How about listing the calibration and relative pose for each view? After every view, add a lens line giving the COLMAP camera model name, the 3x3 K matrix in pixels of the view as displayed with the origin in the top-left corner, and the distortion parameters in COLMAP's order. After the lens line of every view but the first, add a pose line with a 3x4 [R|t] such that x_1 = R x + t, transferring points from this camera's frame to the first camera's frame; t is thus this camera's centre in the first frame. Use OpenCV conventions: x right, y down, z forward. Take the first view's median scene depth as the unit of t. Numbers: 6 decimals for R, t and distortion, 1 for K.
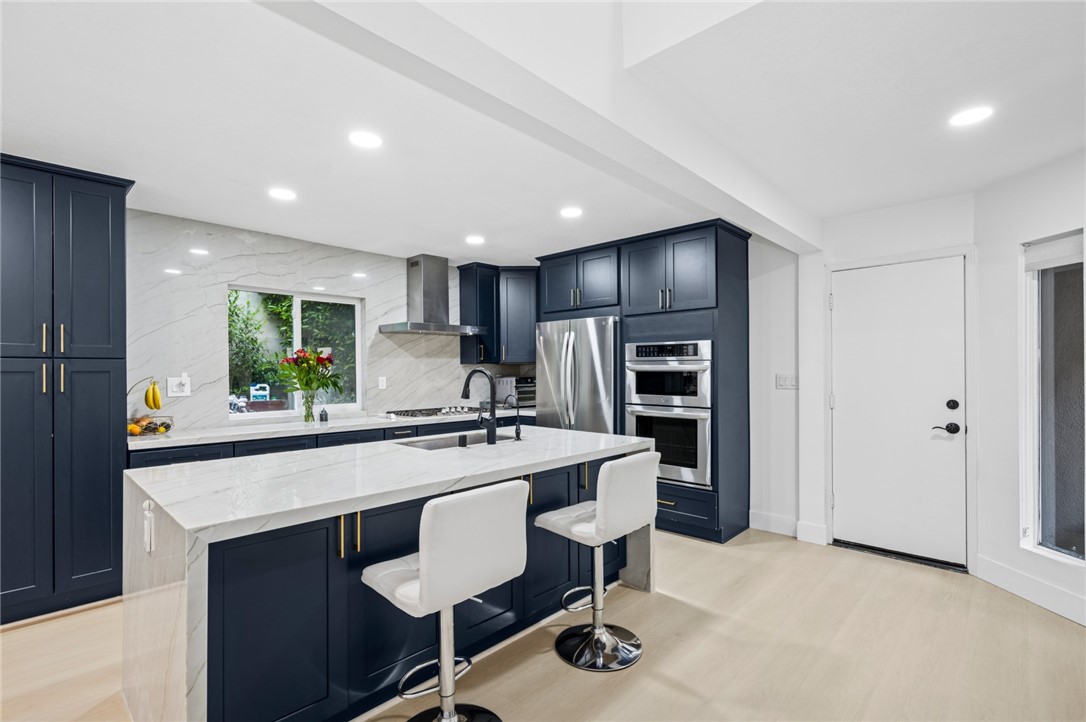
lens RADIAL K [[505.8, 0, 543.7], [0, 505.8, 370.3], [0, 0, 1]] dist [0.000706, -0.000007]
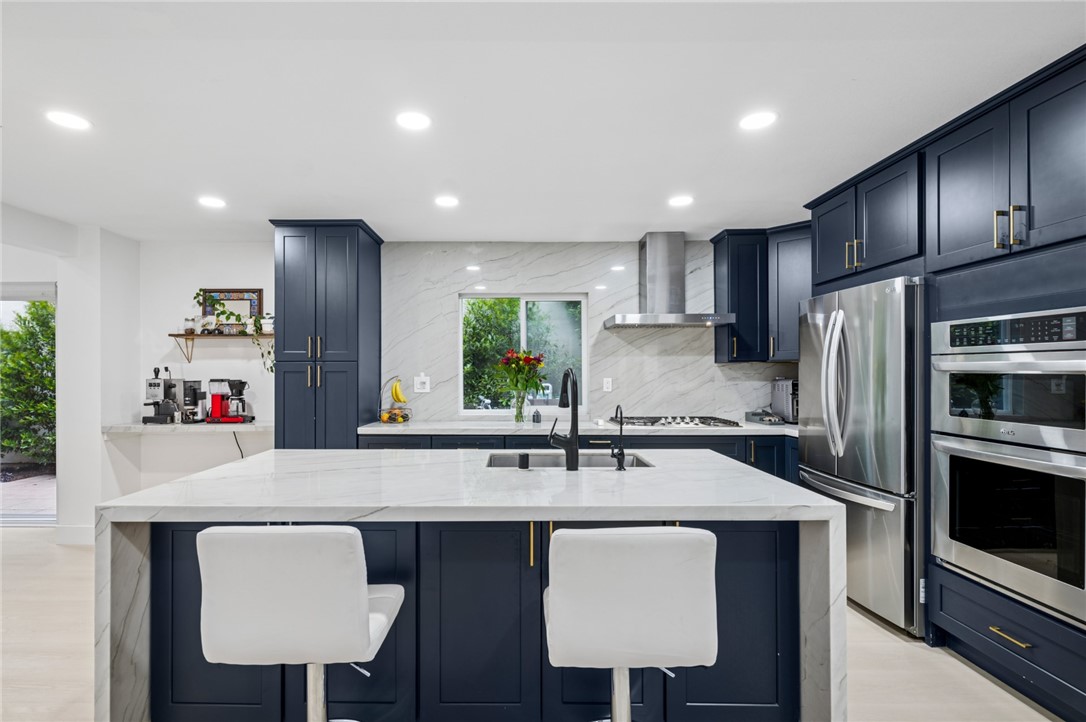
lens RADIAL K [[516.4, 0, 506.9], [0, 516.4, 369.6], [0, 0, 1]] dist [0.002471, 0.000311]
pose [[0.680447, -0.000099, -0.732797, 0.263023], [-0.001202, 0.999998, -0.001251, -0.000773], [0.732796, 0.001732, 0.680446, 0.278631]]
